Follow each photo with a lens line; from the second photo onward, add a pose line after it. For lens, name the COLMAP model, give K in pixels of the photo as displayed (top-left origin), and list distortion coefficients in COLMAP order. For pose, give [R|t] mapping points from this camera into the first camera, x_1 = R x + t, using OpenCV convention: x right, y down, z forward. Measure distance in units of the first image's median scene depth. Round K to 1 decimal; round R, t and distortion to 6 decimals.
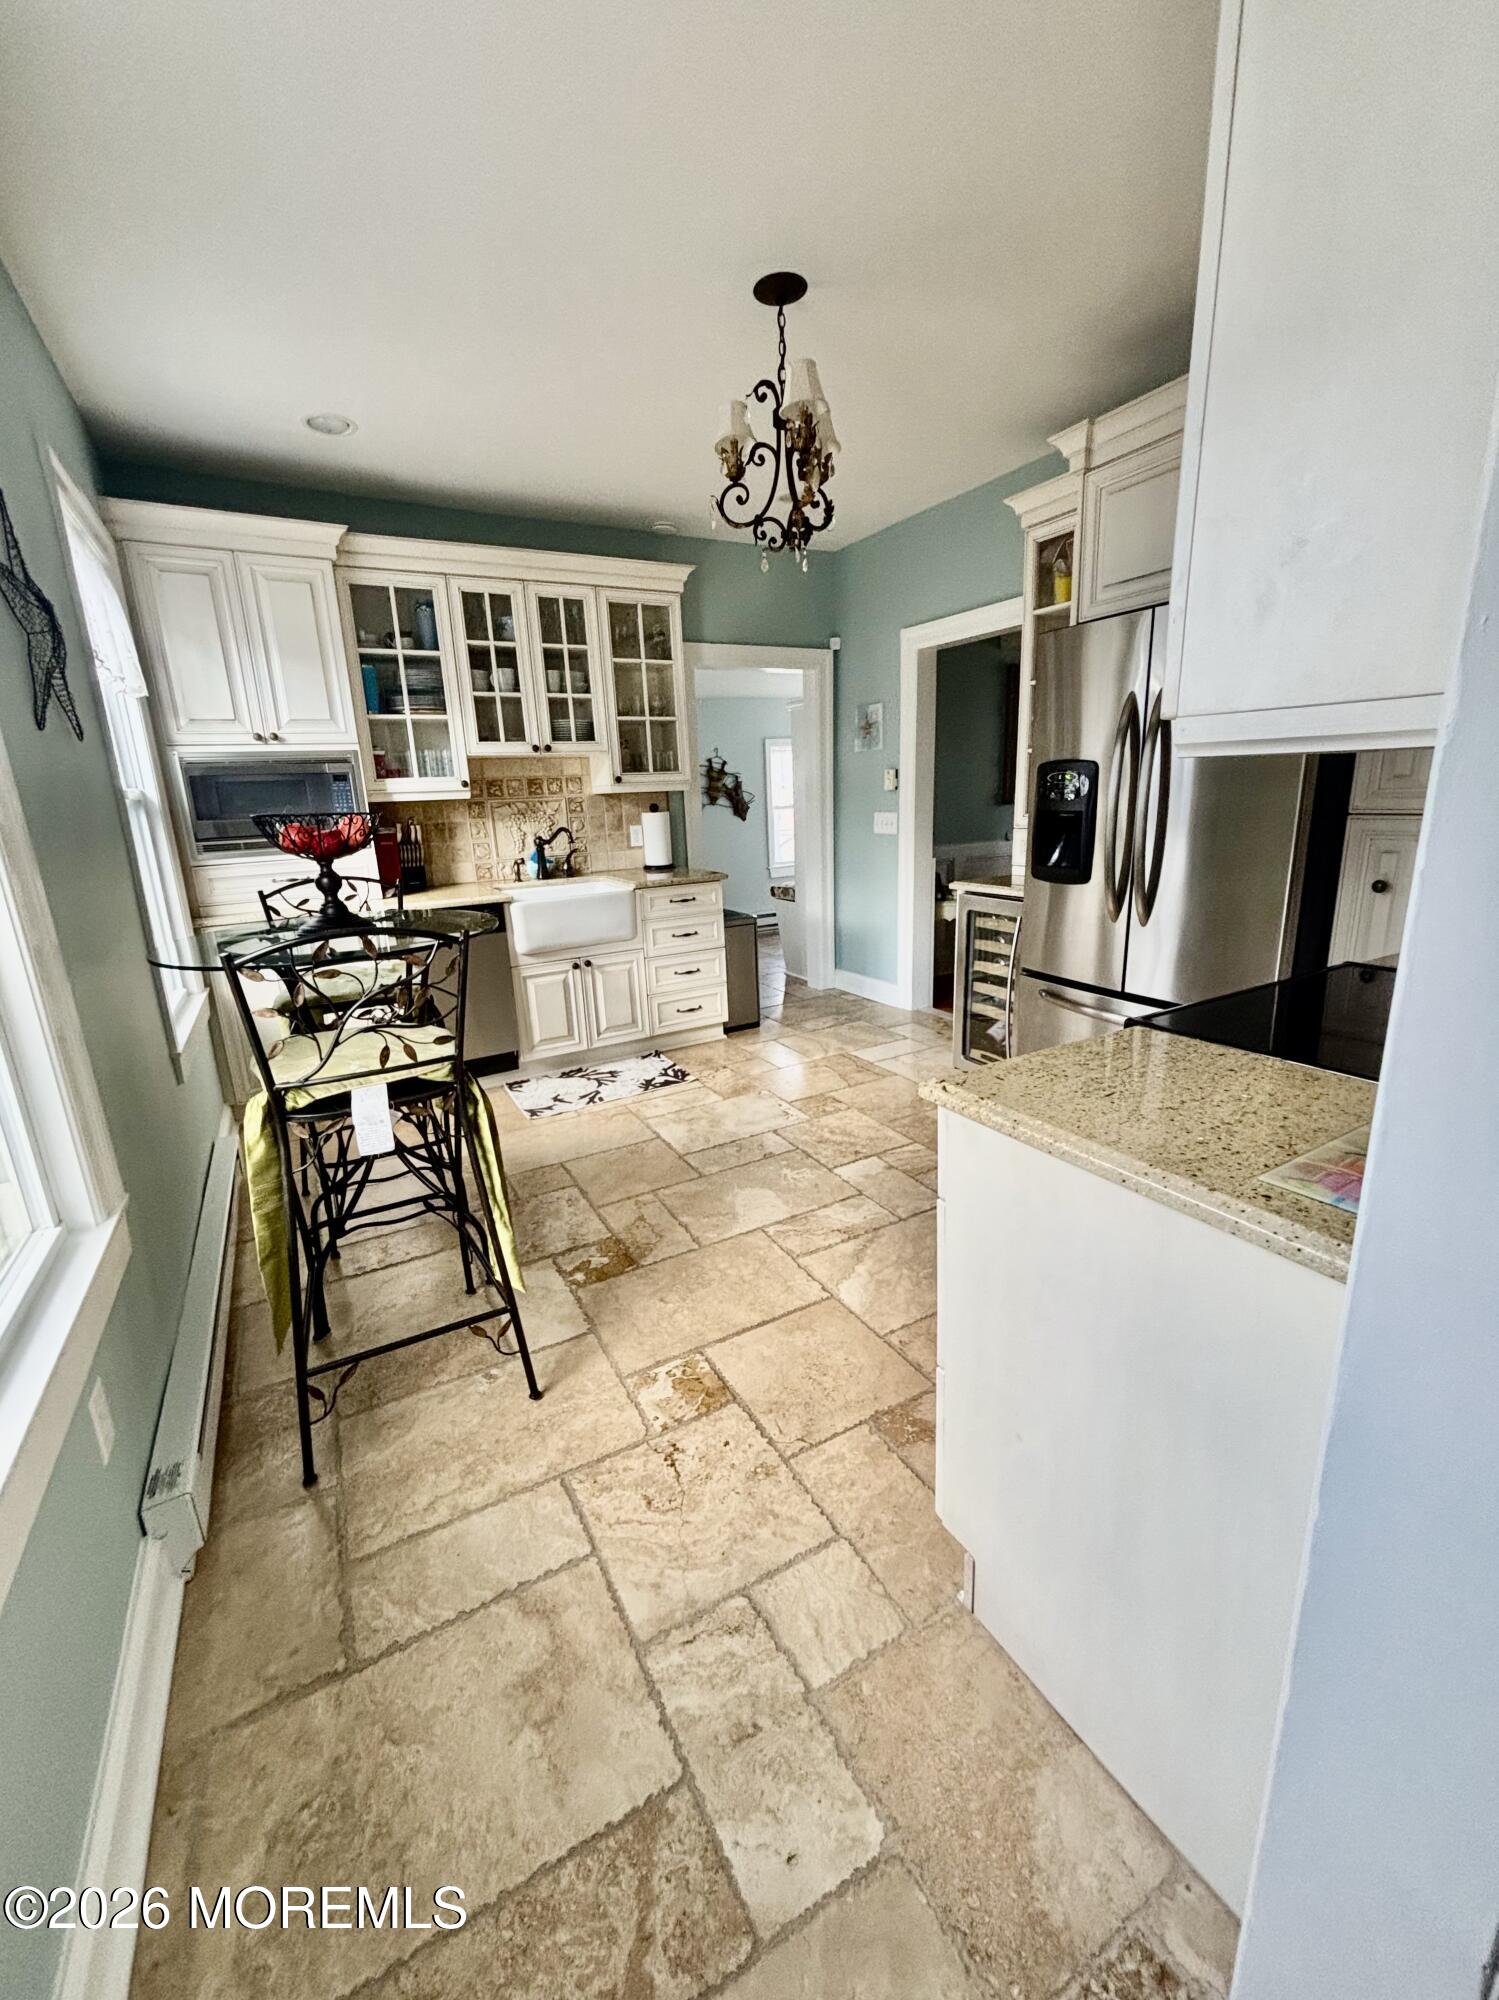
lens RADIAL K [[839.4, 0, 749.5], [0, 839.4, 1000.0], [0, 0, 1]] dist [-0.000317, -0.000232]
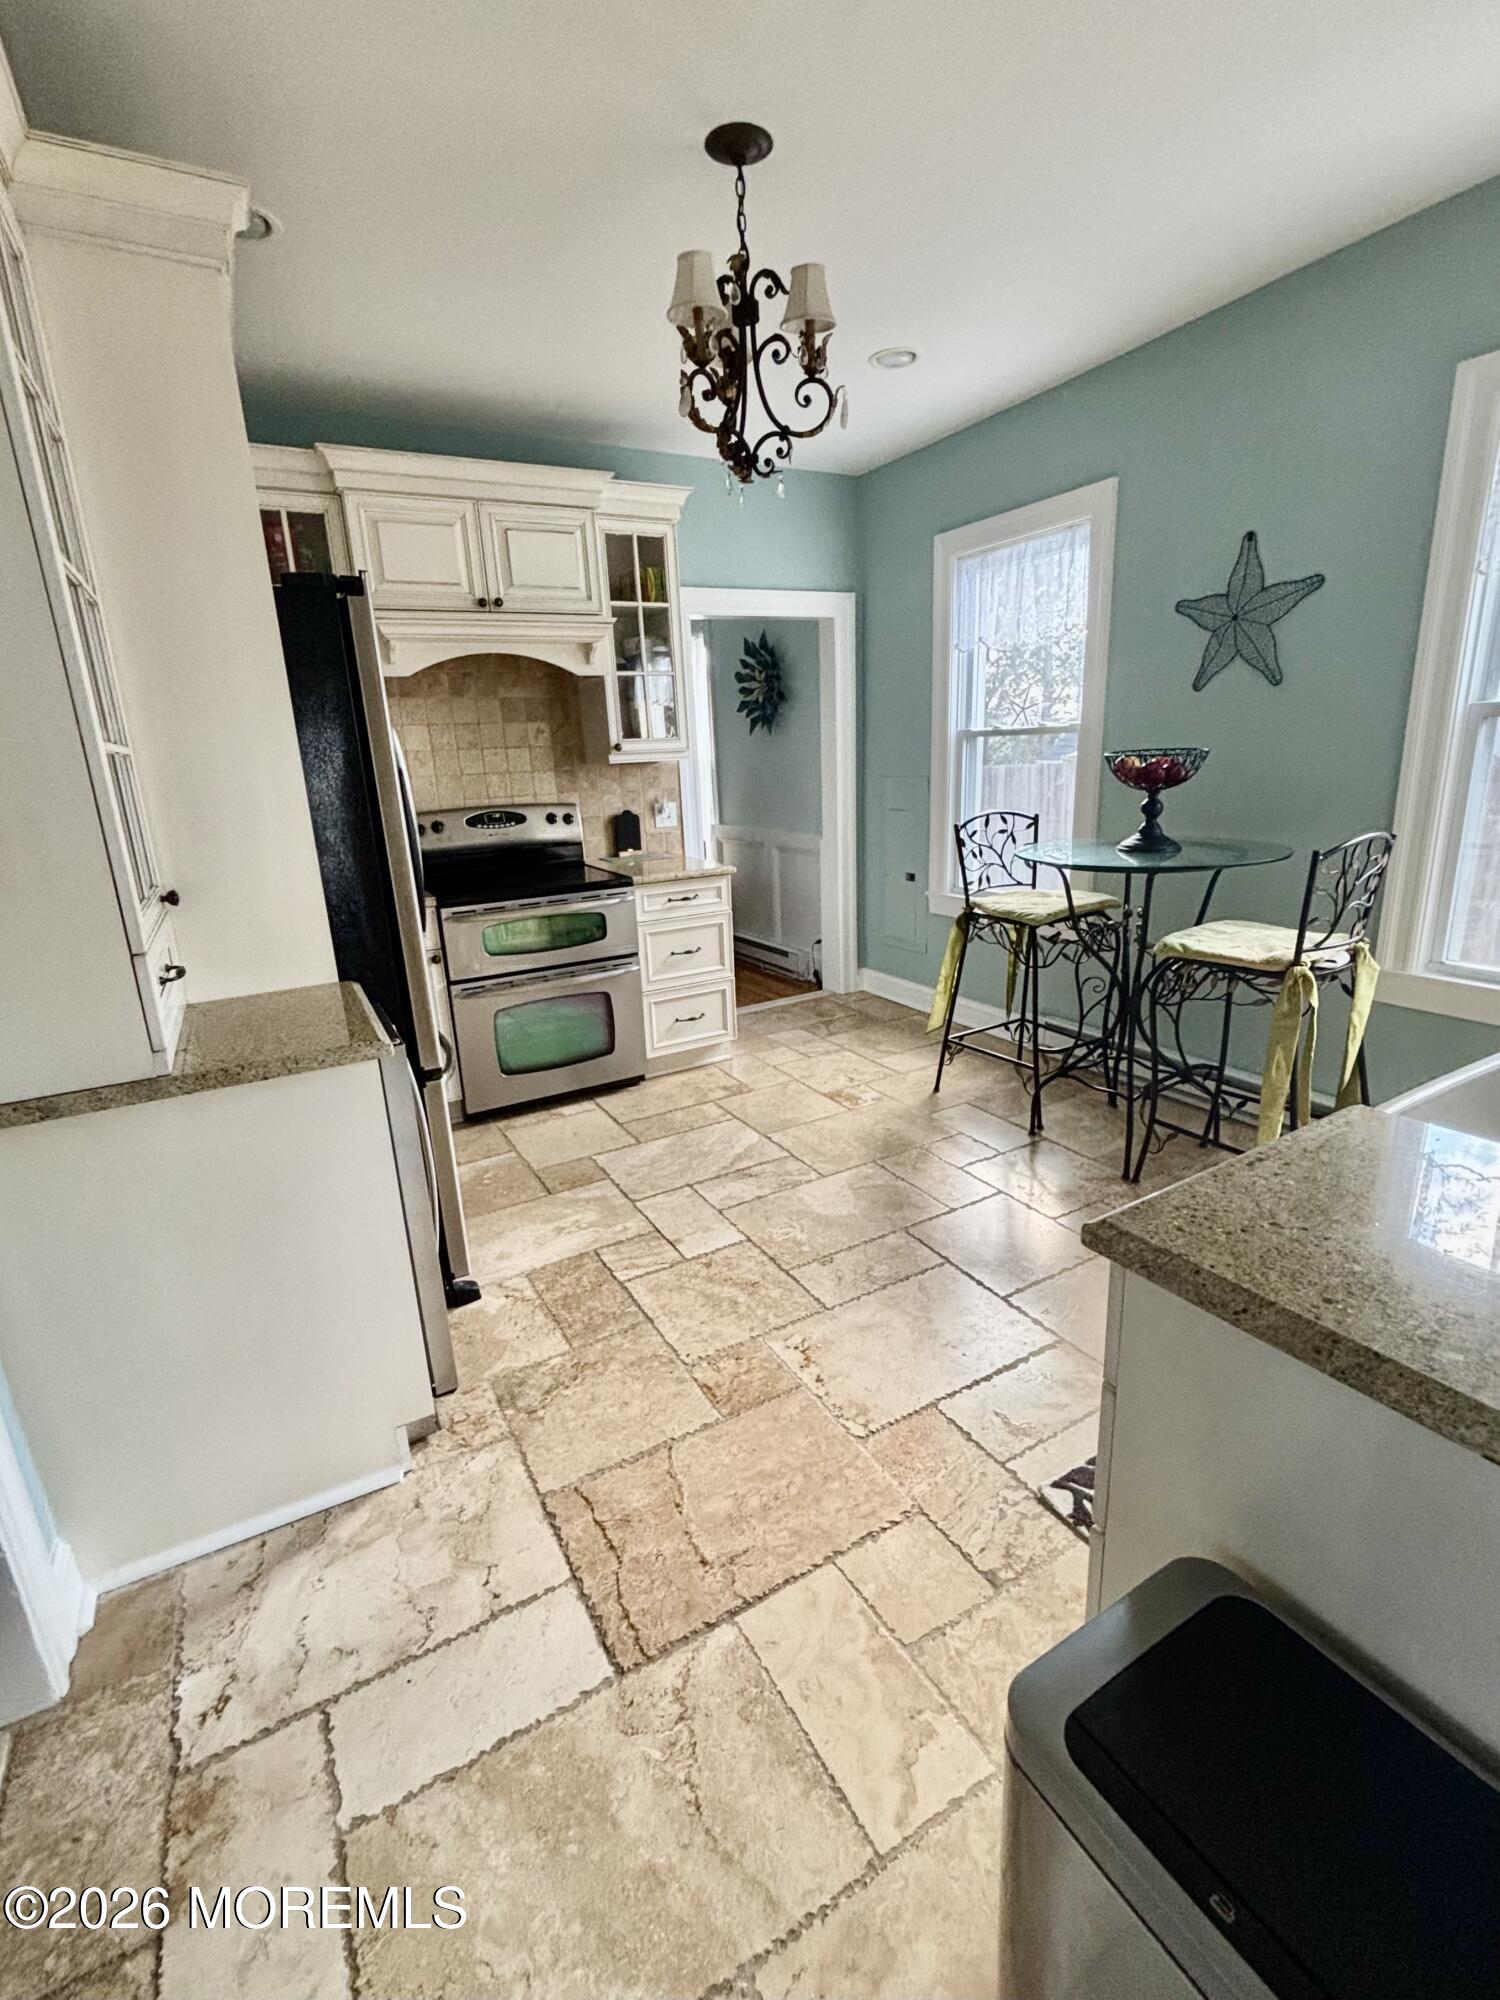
lens RADIAL K [[839.4, 0, 750.0], [0, 839.4, 1000.0], [0, 0, 1]] dist [-0.000317, -0.000232]
pose [[-0.997293, 0.071449, 0.017344, 0.073828], [0.070337, 0.858433, 0.508080, -0.483384], [0.021413, 0.507924, -0.861135, 1.847837]]
